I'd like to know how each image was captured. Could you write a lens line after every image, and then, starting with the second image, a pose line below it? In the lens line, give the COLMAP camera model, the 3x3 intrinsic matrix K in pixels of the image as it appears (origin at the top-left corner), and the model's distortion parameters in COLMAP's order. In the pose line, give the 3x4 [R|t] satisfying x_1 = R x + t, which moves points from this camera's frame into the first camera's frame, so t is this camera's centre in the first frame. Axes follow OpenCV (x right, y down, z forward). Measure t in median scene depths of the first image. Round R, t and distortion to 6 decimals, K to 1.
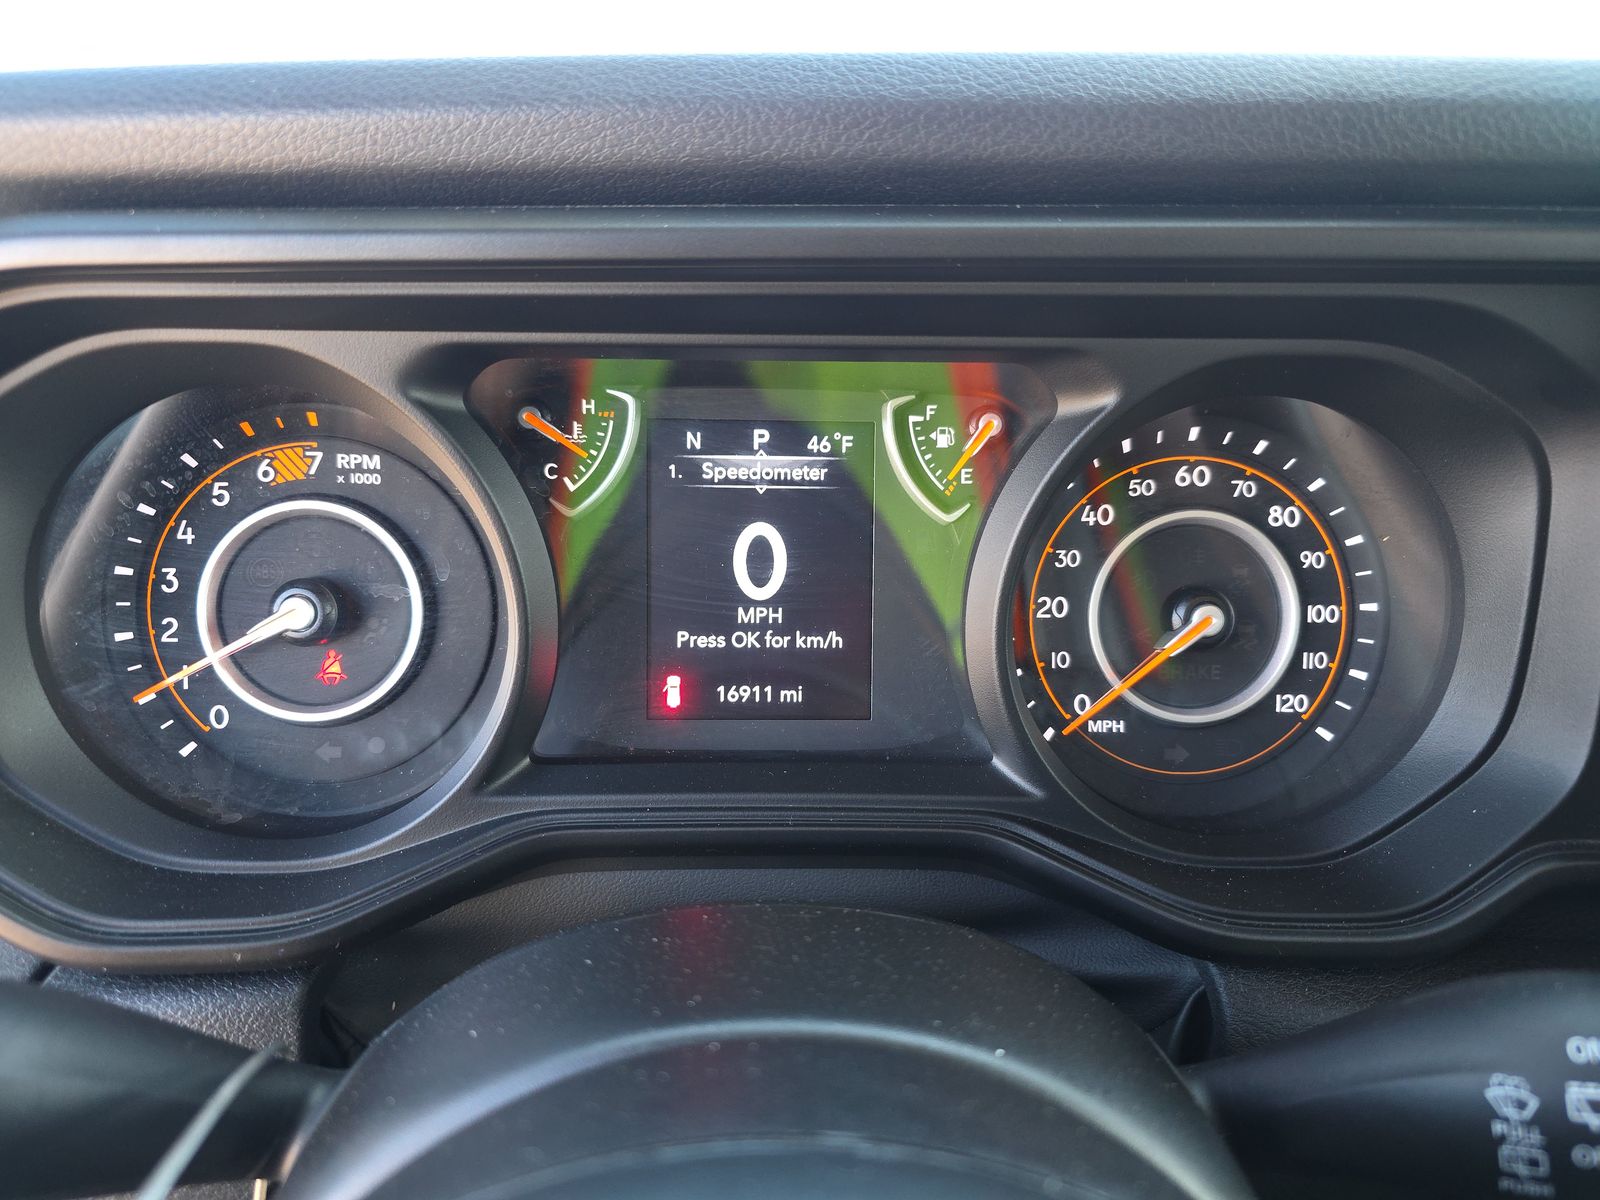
lens RADIAL K [[1071.8, 0, 801.4], [0, 1071.8, 603.1], [0, 0, 1]] dist [0.028864, -0.011694]
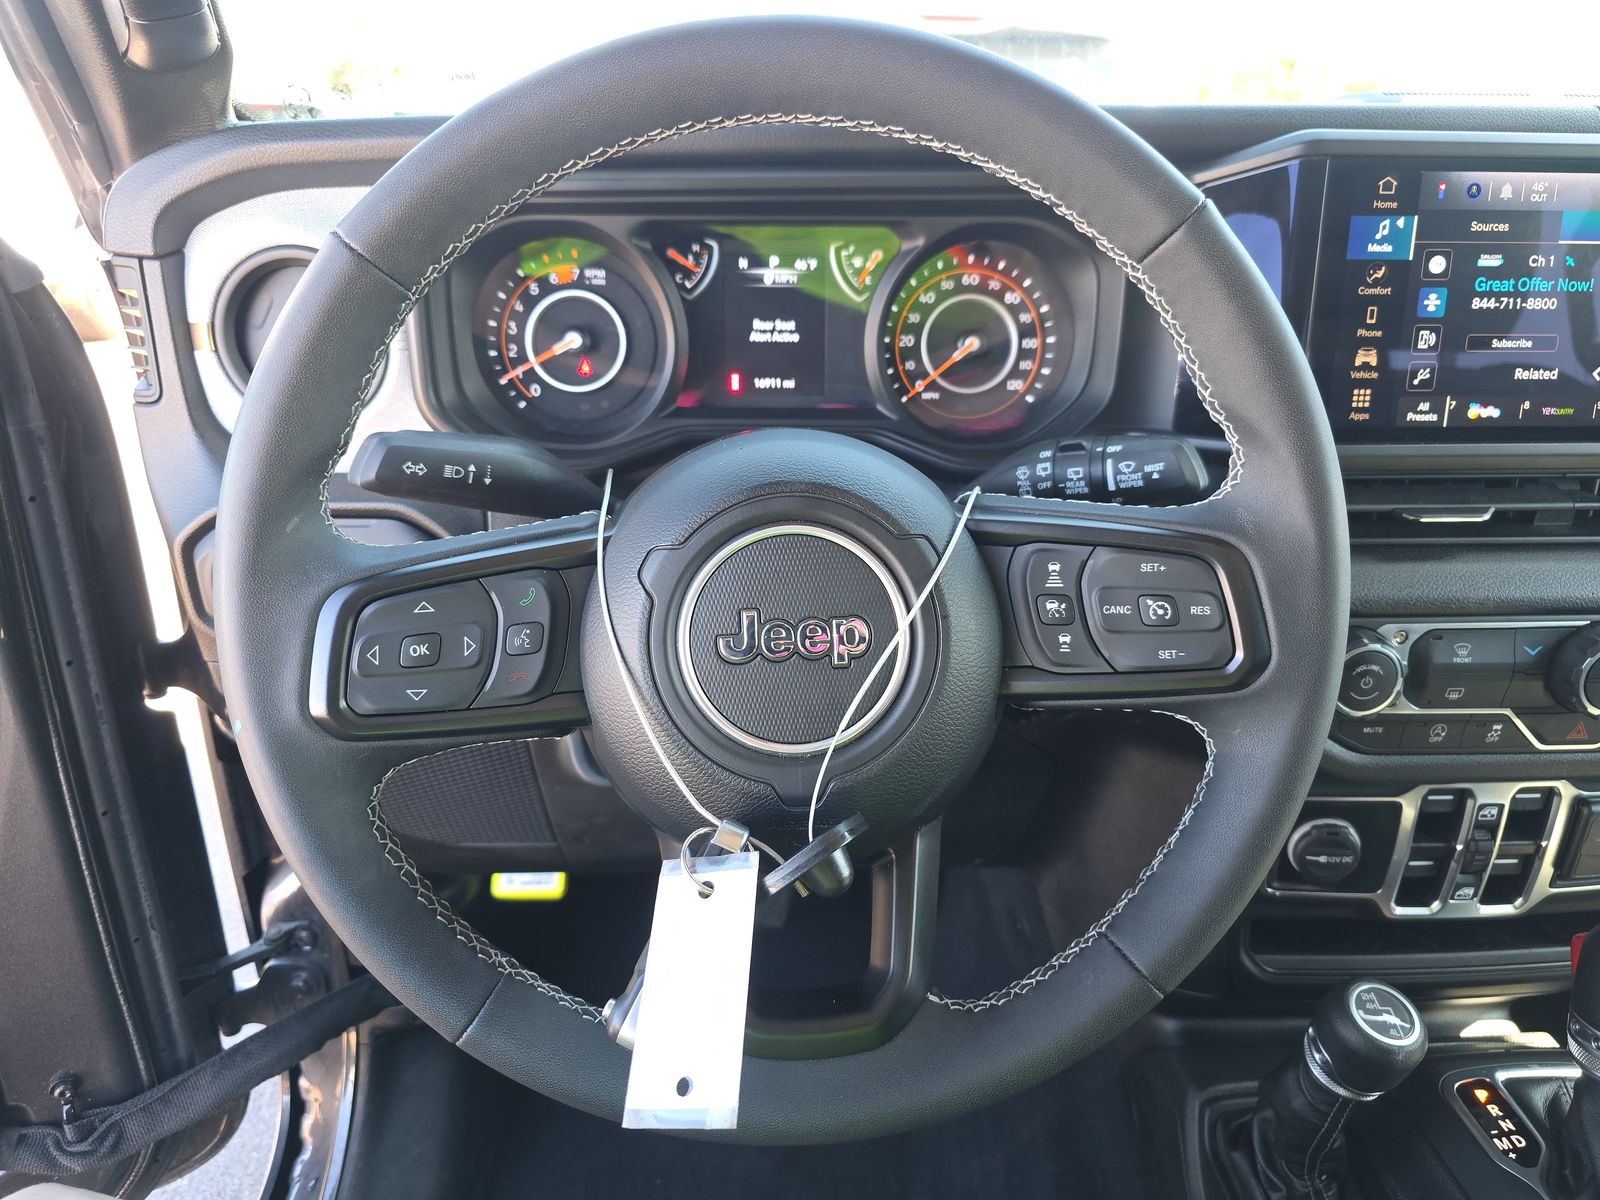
lens RADIAL K [[1071.8, 0, 796.7], [0, 1071.8, 584.6], [0, 0, 1]] dist [0.028864, -0.011694]
pose [[0.999948, -0.007232, 0.007234, -0.011520], [0.006383, 0.993791, 0.111077, 0.259326], [-0.007992, -0.111025, 0.993786, -1.264409]]
